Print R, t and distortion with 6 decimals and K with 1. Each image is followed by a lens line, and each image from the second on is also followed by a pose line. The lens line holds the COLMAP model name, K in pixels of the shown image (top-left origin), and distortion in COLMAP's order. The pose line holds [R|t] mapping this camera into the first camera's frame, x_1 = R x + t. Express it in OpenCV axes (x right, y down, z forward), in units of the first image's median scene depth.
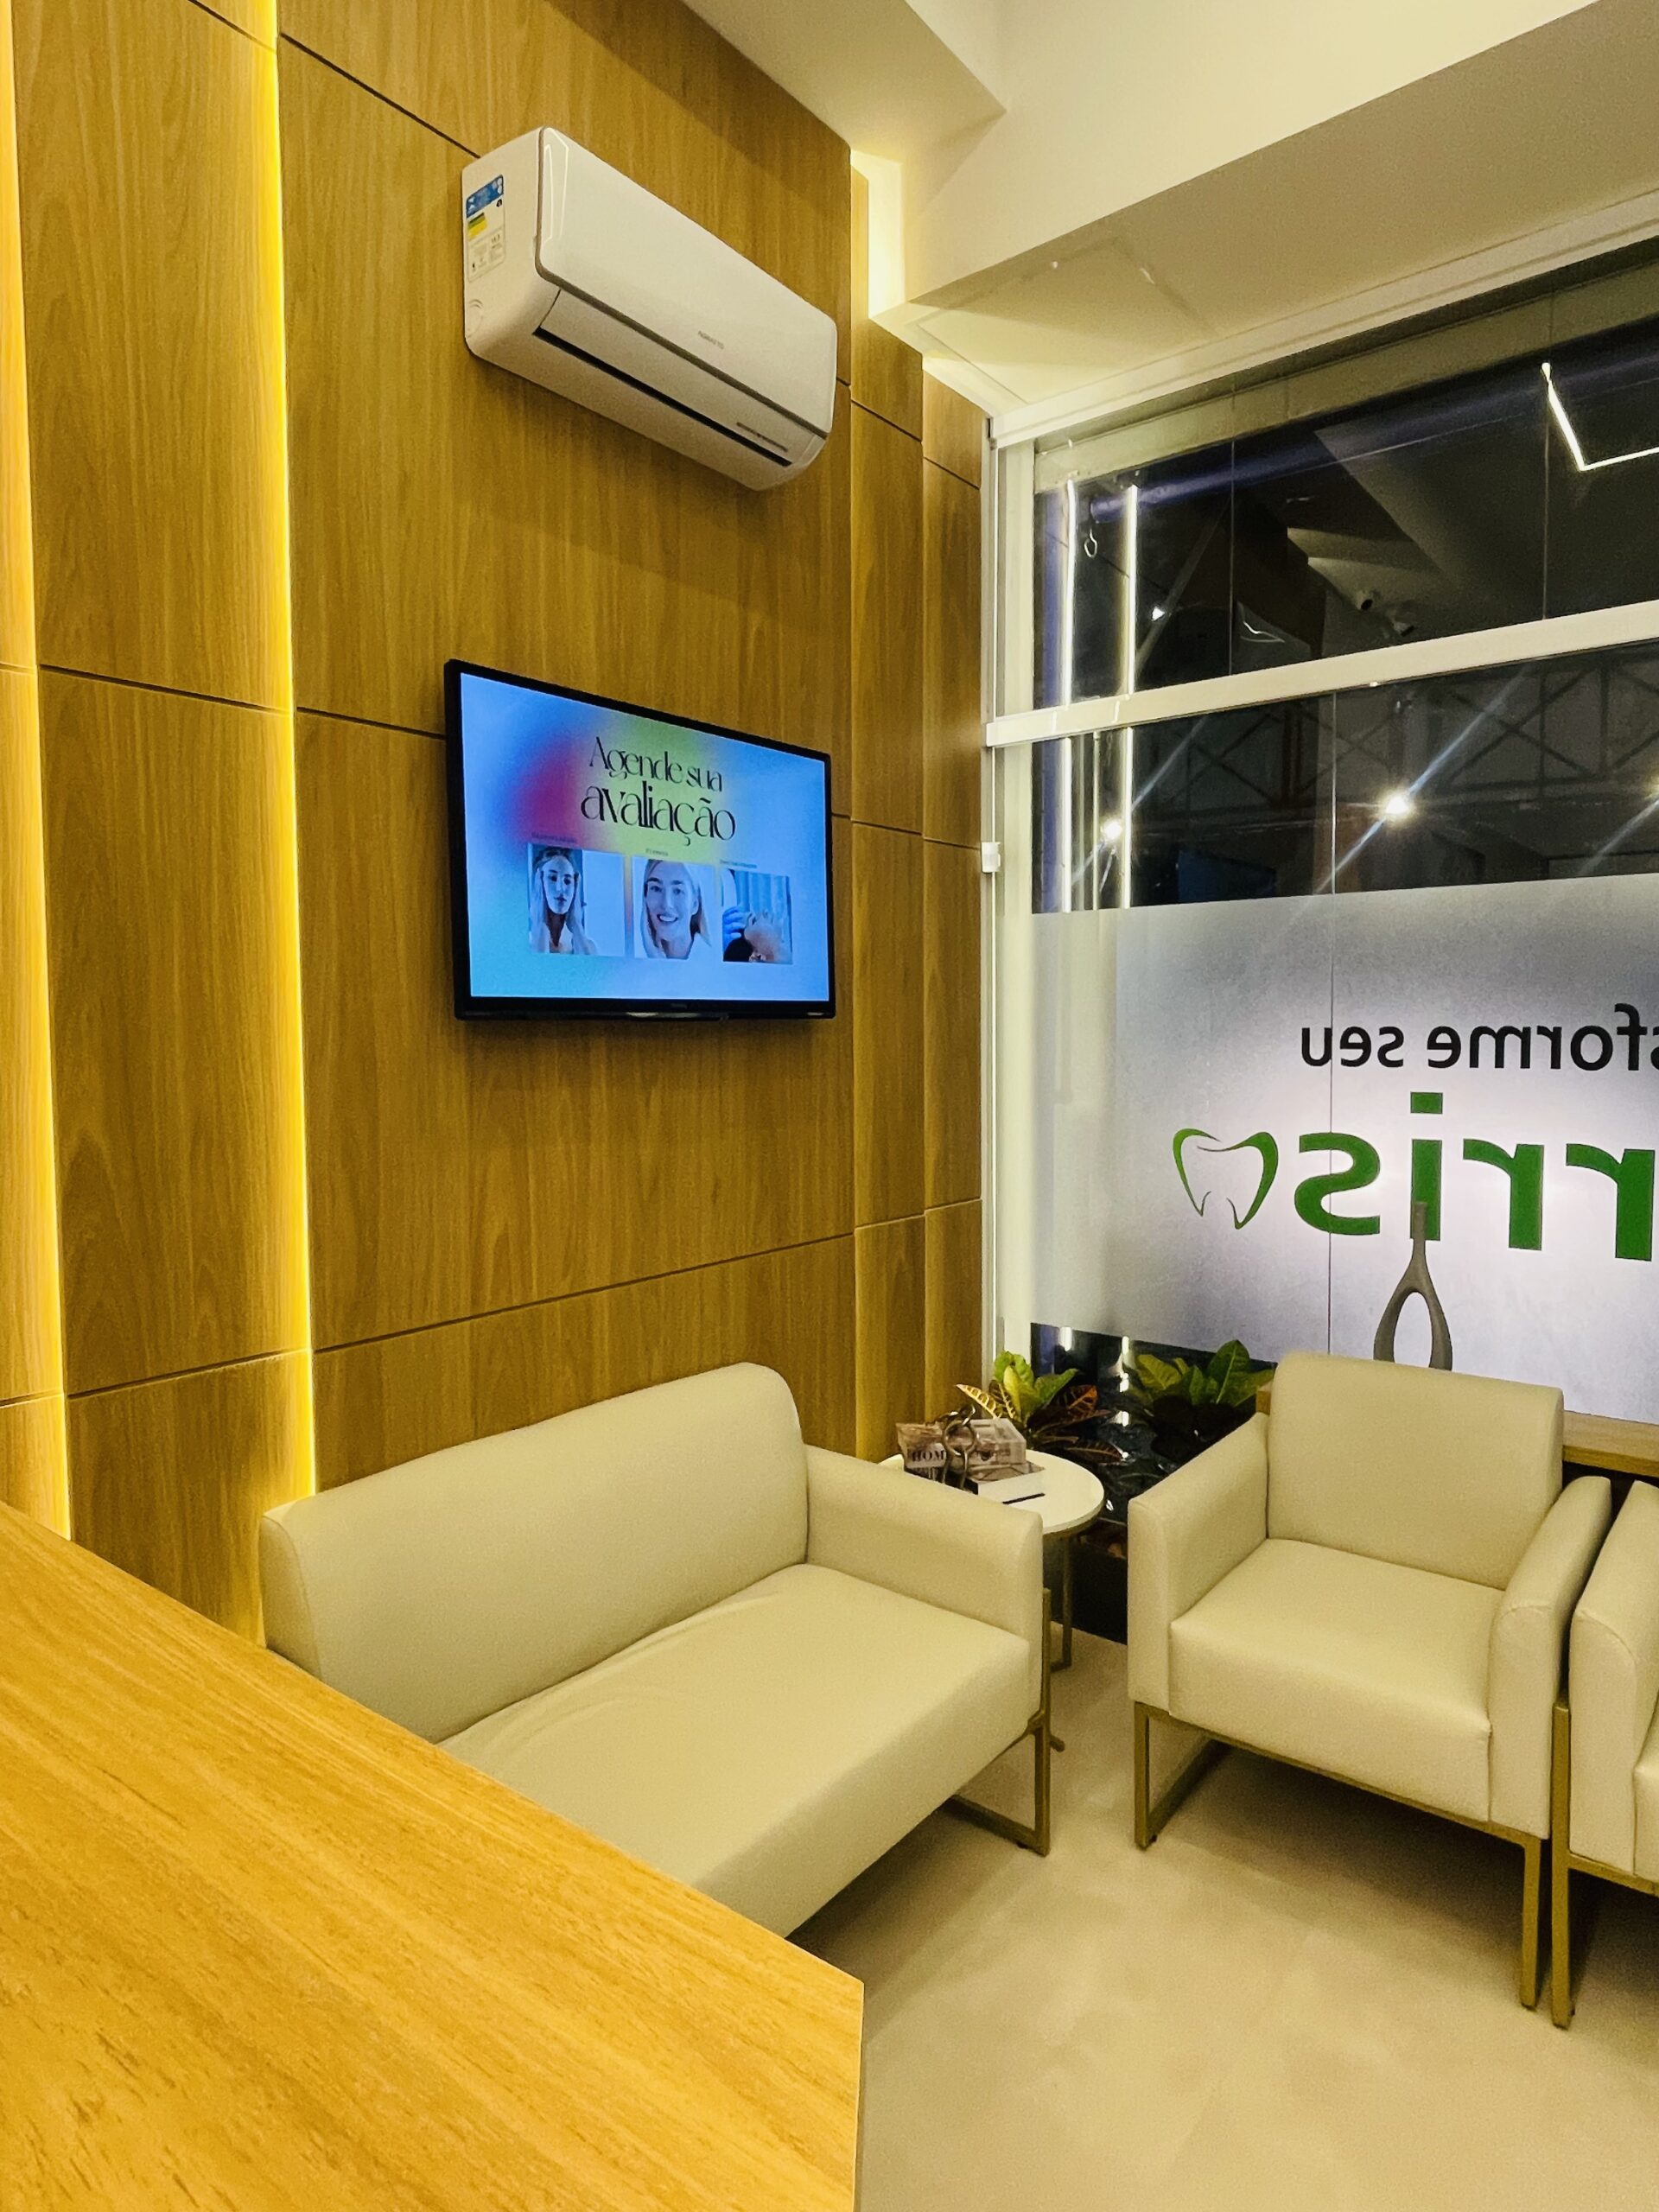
lens RADIAL K [[1270.7, 0, 830.8], [0, 1270.7, 1087.0], [0, 0, 1]] dist [-0.002336, -0.004524]
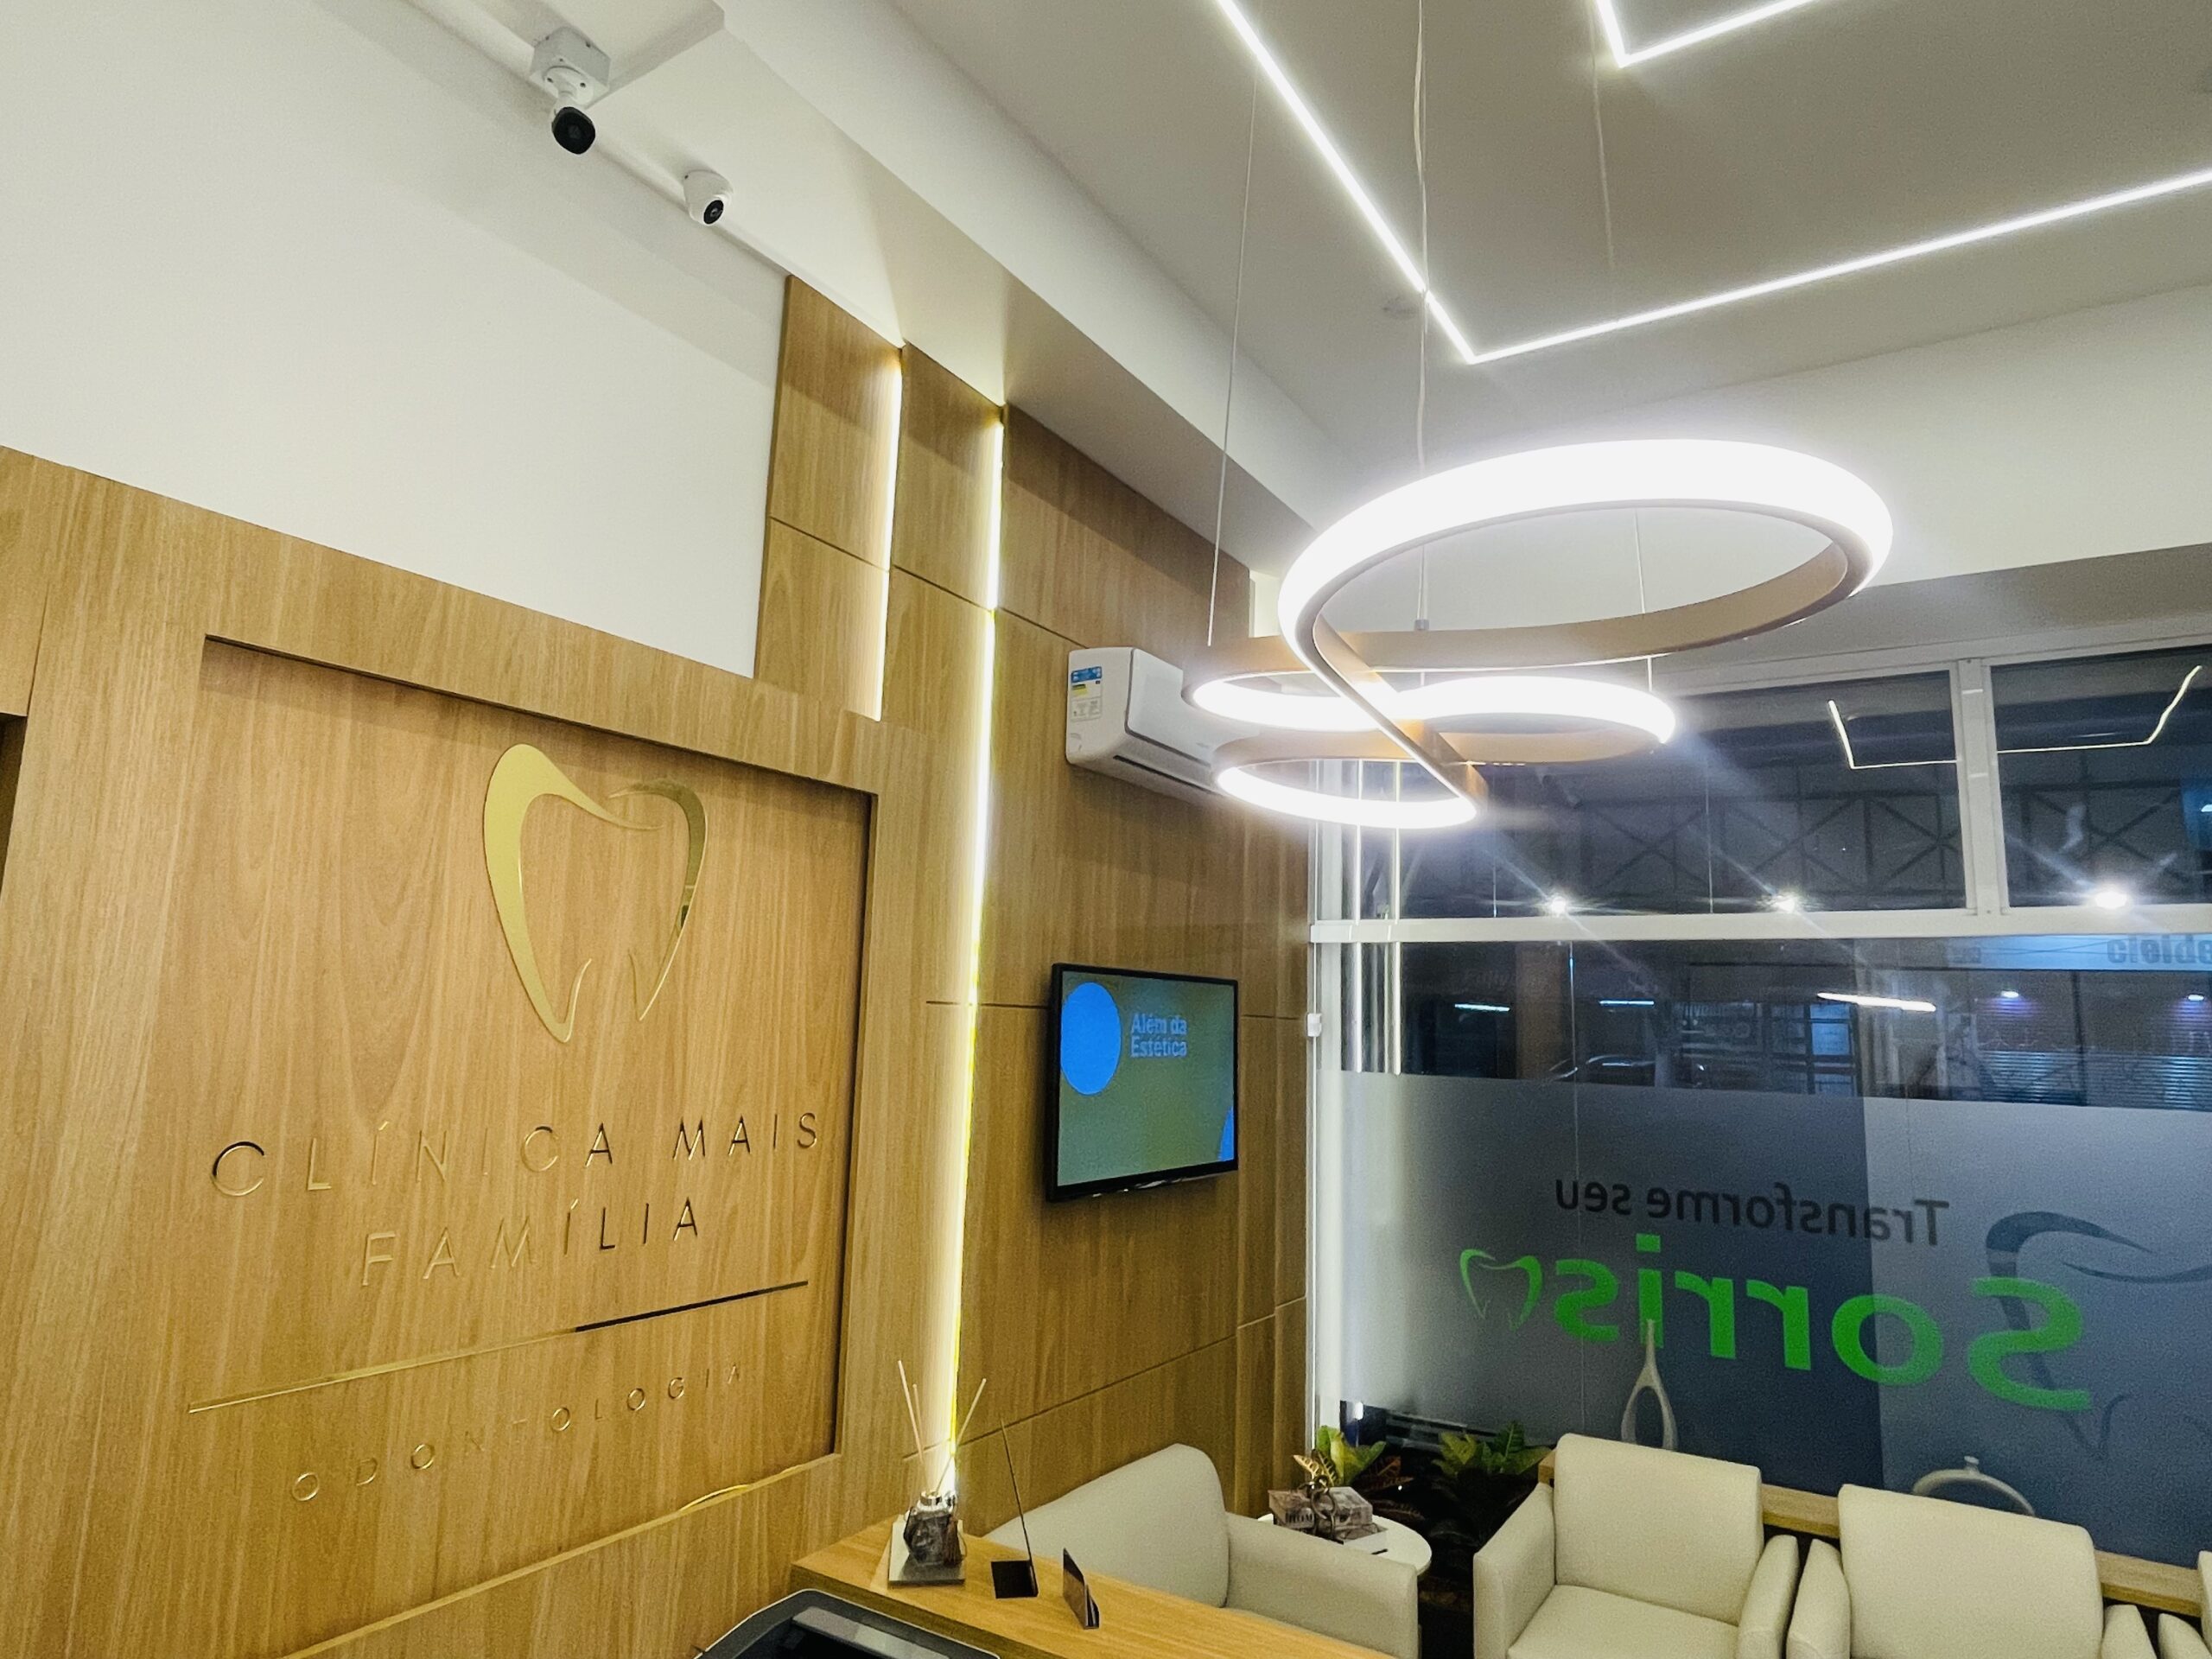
lens RADIAL K [[1270.7, 0, 1106.0], [0, 1270.7, 829.5], [0, 0, 1]] dist [-0.002336, -0.004524]
pose [[0.994161, 0.053170, 0.093901, -0.302950], [-0.033294, 0.978866, -0.201776, -0.142854], [-0.102645, 0.197471, 0.974920, -0.421560]]
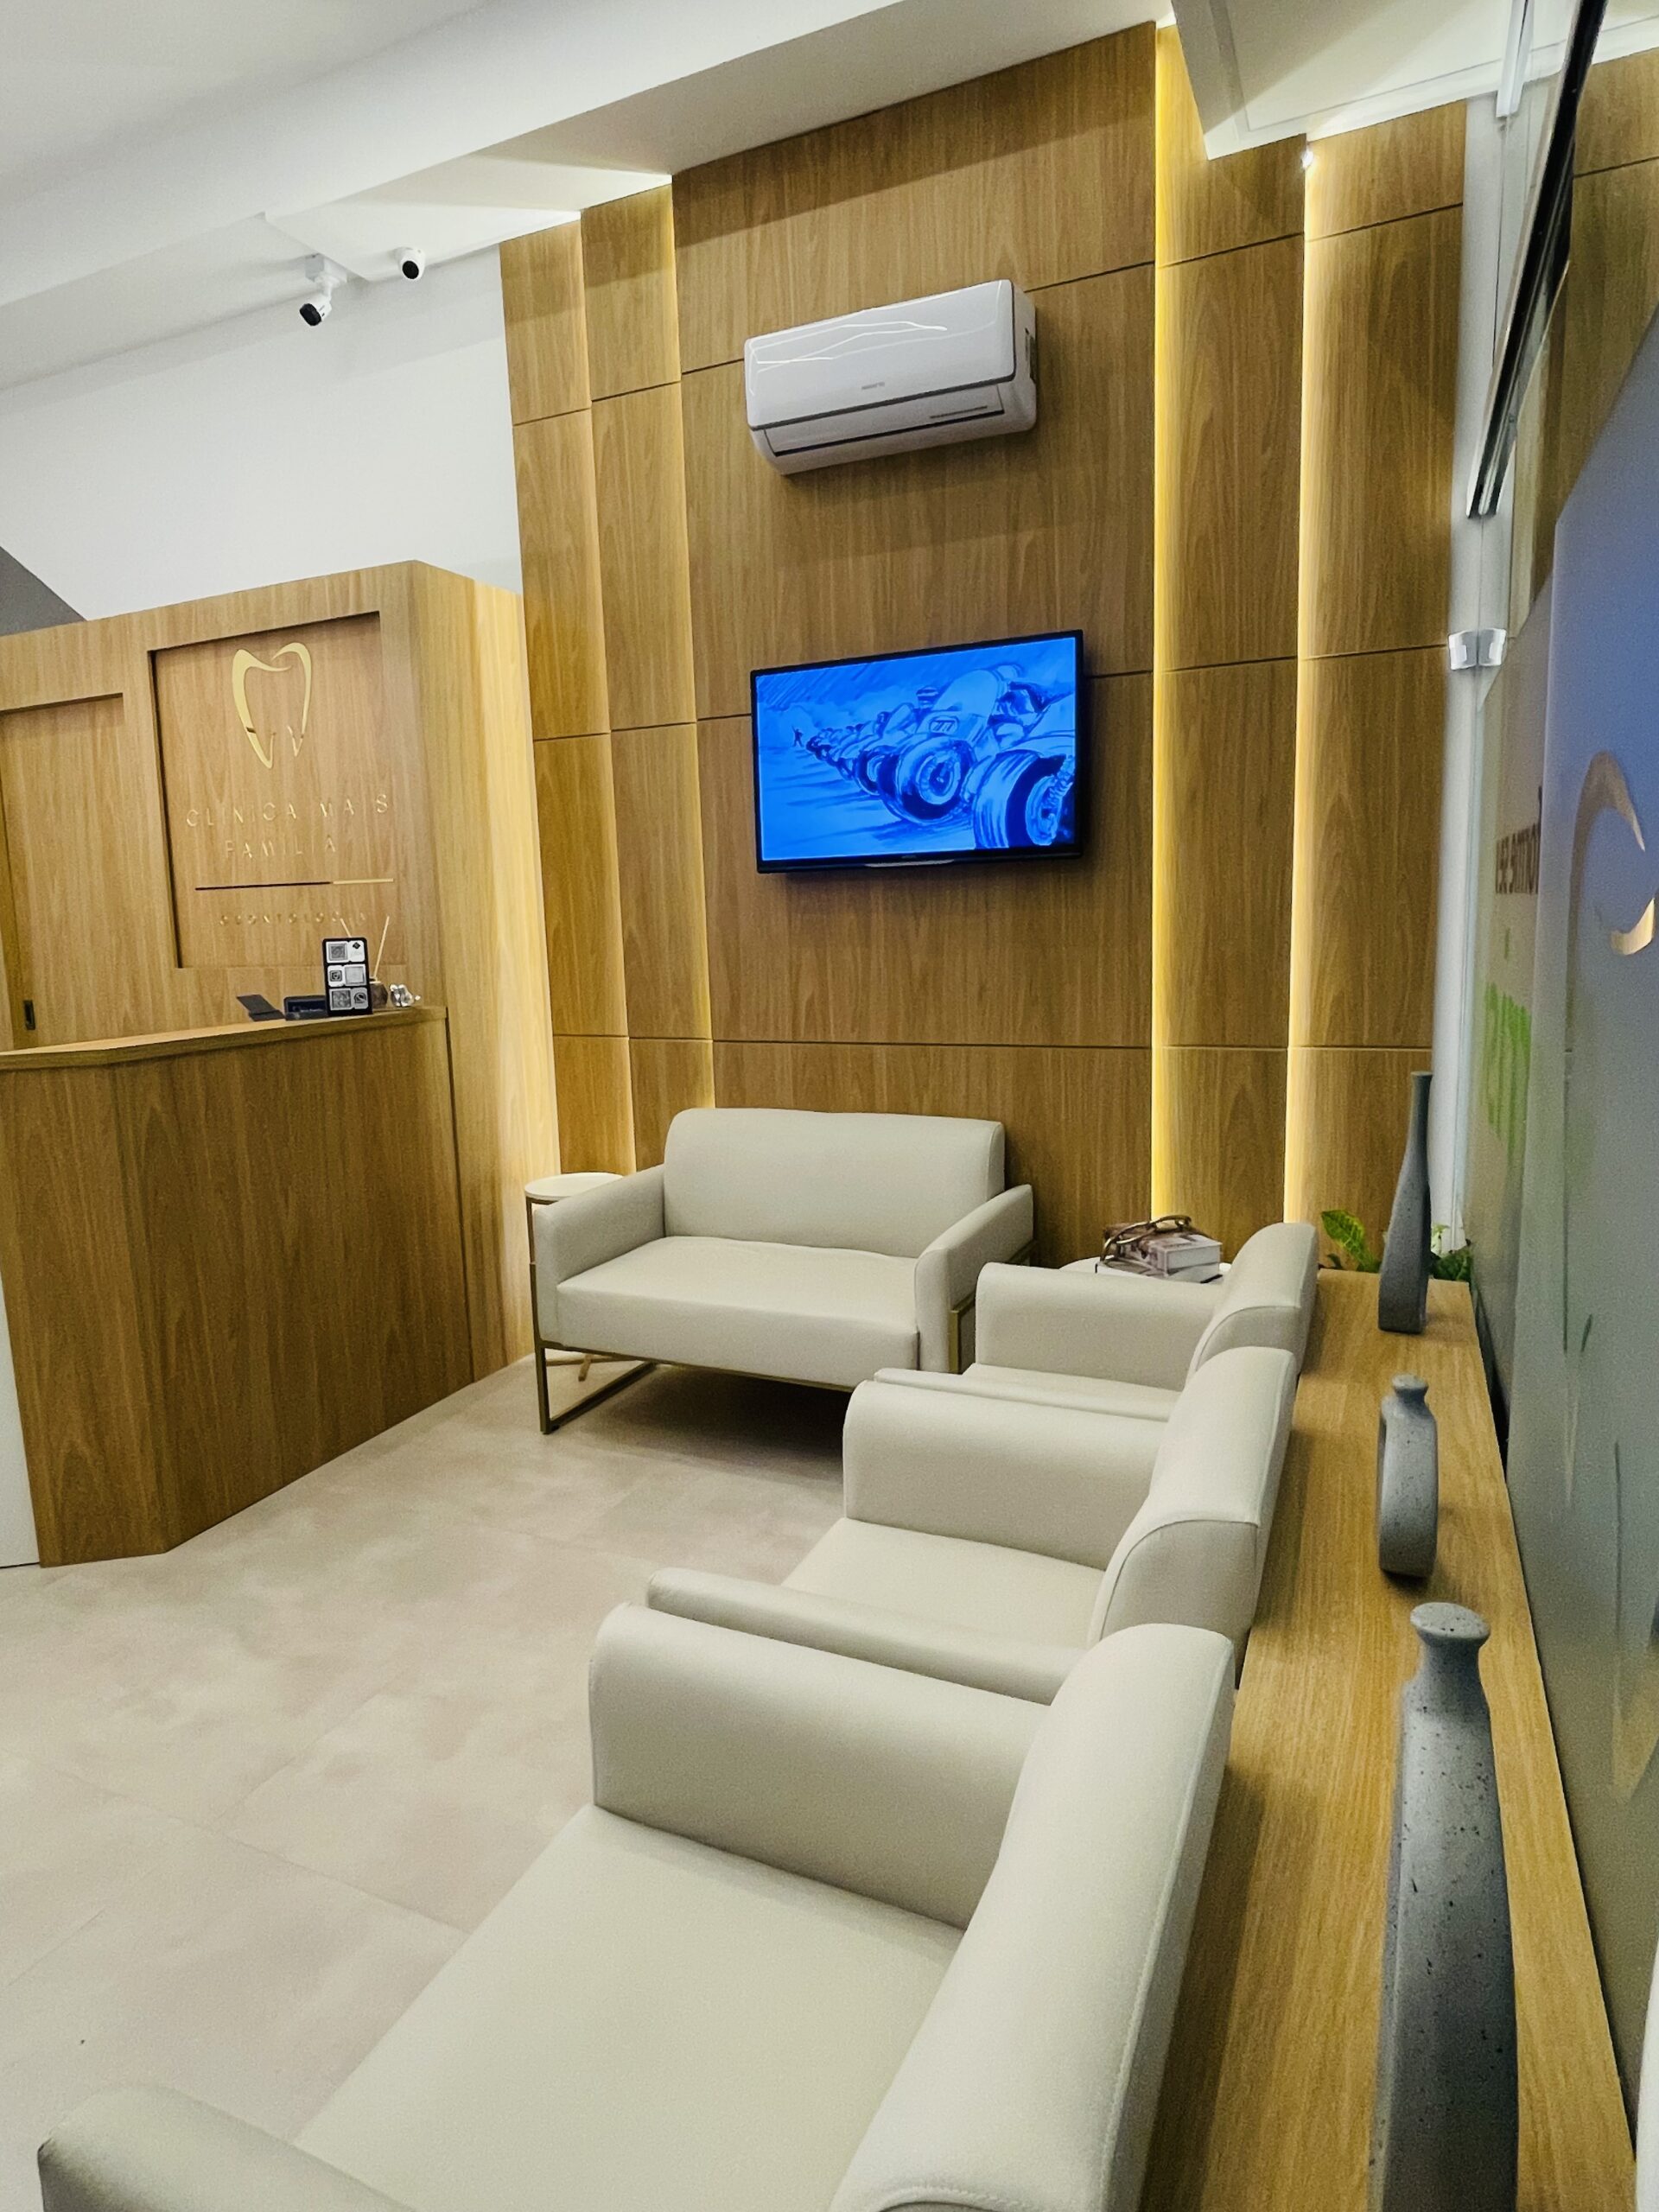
lens RADIAL K [[1241.2, 0, 828.7], [0, 1241.2, 1087.6], [0, 0, 1]] dist [-0.006358, -0.003622]
pose [[0.249733, 0.136757, -0.958609, 1.147534], [-0.020117, 0.990496, 0.136066, 0.005909], [0.968106, -0.014696, 0.250110, 0.503941]]
